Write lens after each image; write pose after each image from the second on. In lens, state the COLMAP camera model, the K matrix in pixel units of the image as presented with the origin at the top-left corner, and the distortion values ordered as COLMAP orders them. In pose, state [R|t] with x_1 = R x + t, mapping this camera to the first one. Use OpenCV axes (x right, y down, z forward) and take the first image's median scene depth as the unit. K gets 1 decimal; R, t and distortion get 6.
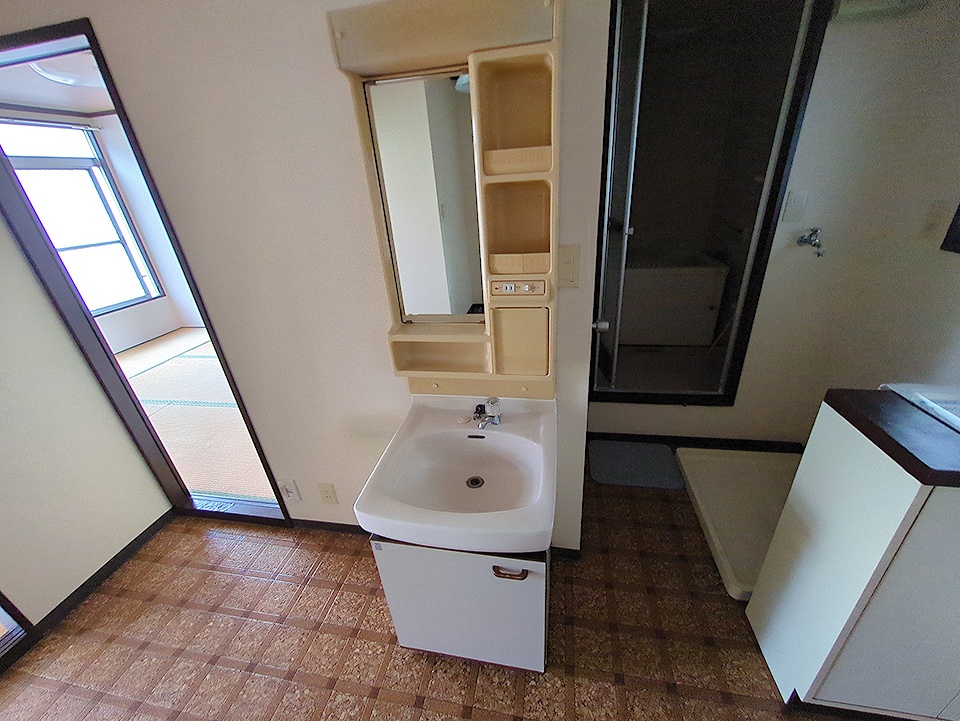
lens RADIAL K [[376.4, 0, 479.9], [0, 376.4, 362.2], [0, 0, 1]] dist [-0.001335, 0.000397]
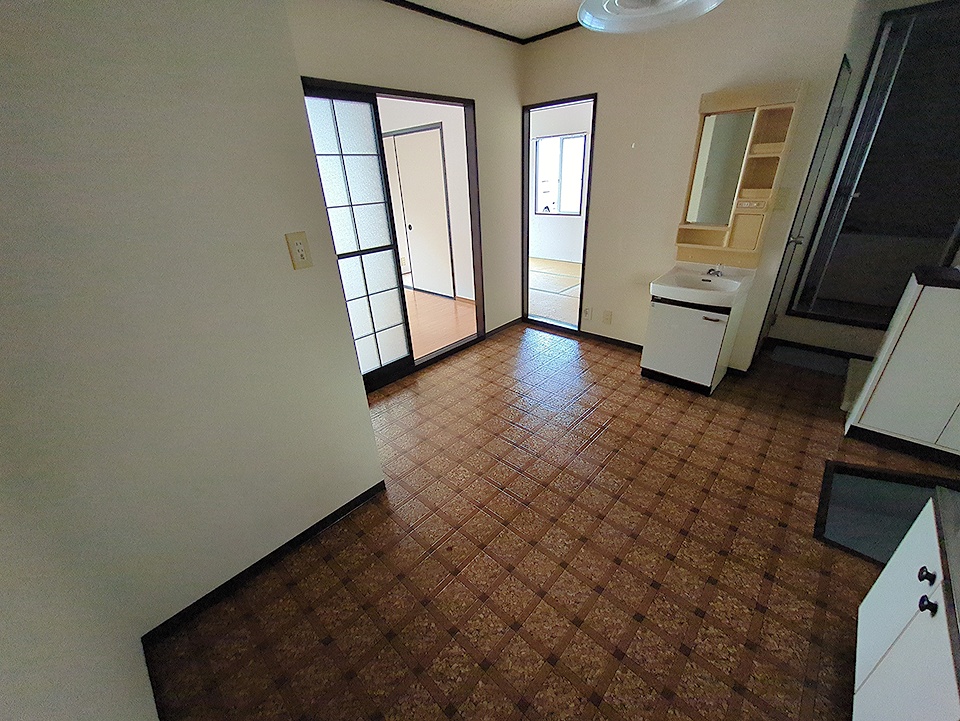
lens RADIAL K [[376.4, 0, 478.8], [0, 376.4, 359.8], [0, 0, 1]] dist [-0.001335, 0.000397]
pose [[0.845220, 0.265818, -0.463620, 0.010623], [-0.245078, 0.963718, 0.105753, 0.779581], [0.474910, 0.024239, 0.879701, -1.578678]]
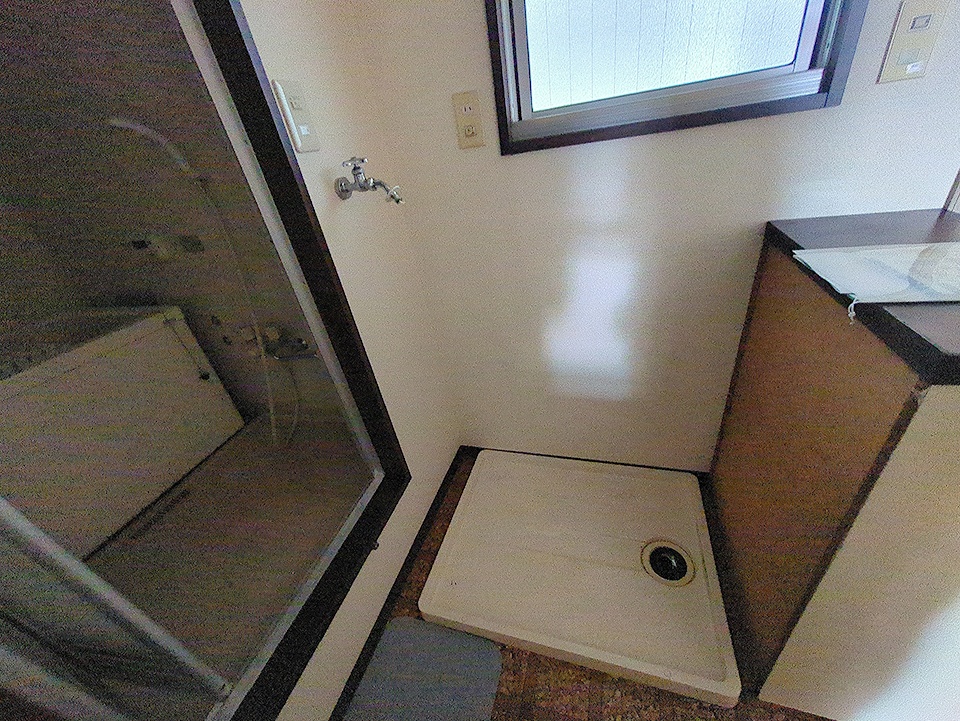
lens RADIAL K [[376.4, 0, 477.4], [0, 376.4, 363.9], [0, 0, 1]] dist [-0.001335, 0.000397]
pose [[0.118921, -0.465315, 0.877120, 0.283064], [0.548651, 0.767069, 0.332545, -0.198889], [-0.827550, 0.441686, 0.346516, 0.738050]]
